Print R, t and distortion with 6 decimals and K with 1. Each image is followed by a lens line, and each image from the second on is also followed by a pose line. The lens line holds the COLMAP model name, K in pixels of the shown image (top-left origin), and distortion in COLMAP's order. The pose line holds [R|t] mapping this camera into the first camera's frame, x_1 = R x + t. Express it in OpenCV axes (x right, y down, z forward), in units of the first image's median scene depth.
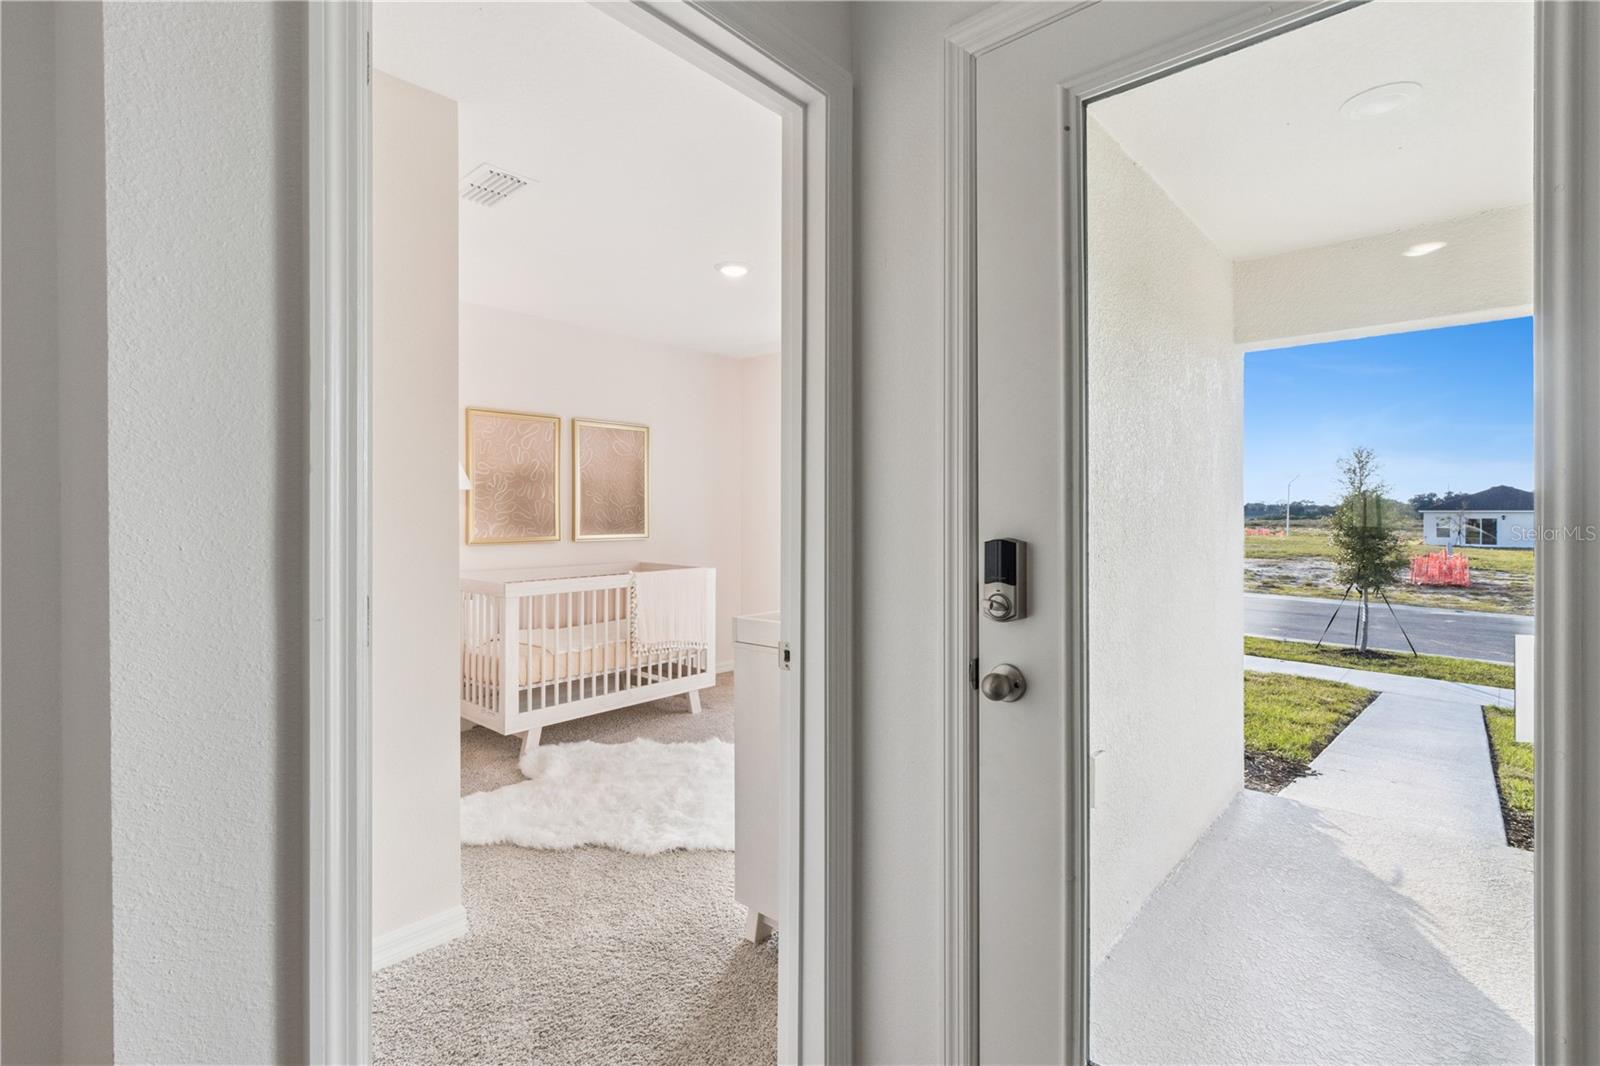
lens RADIAL K [[769.8, 0, 791.7], [0, 769.8, 525.2], [0, 0, 1]] dist [0.006492, 0.001148]
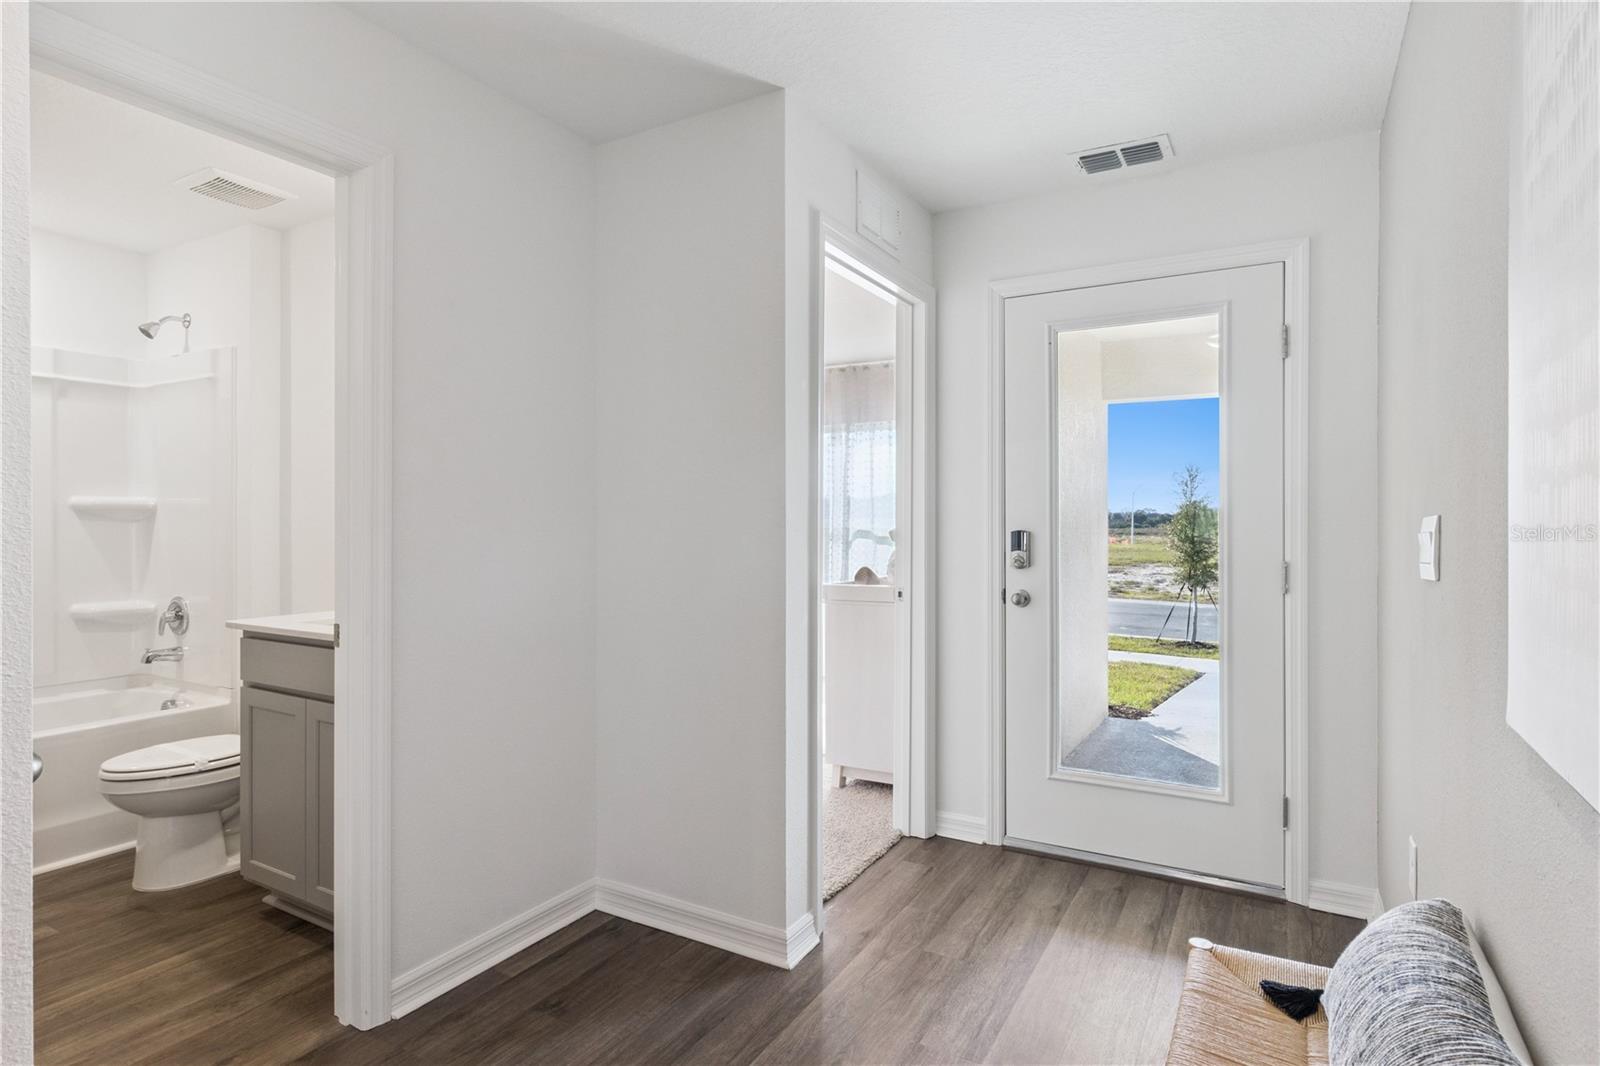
lens RADIAL K [[860.9, 0, 806.2], [0, 860.9, 536.8], [0, 0, 1]] dist [0.003333, 0.002156]
pose [[0.978131, -0.002733, 0.207973, -0.080415], [0.002155, 0.999993, 0.003009, 0.002861], [-0.207980, -0.002495, 0.978130, -0.121251]]
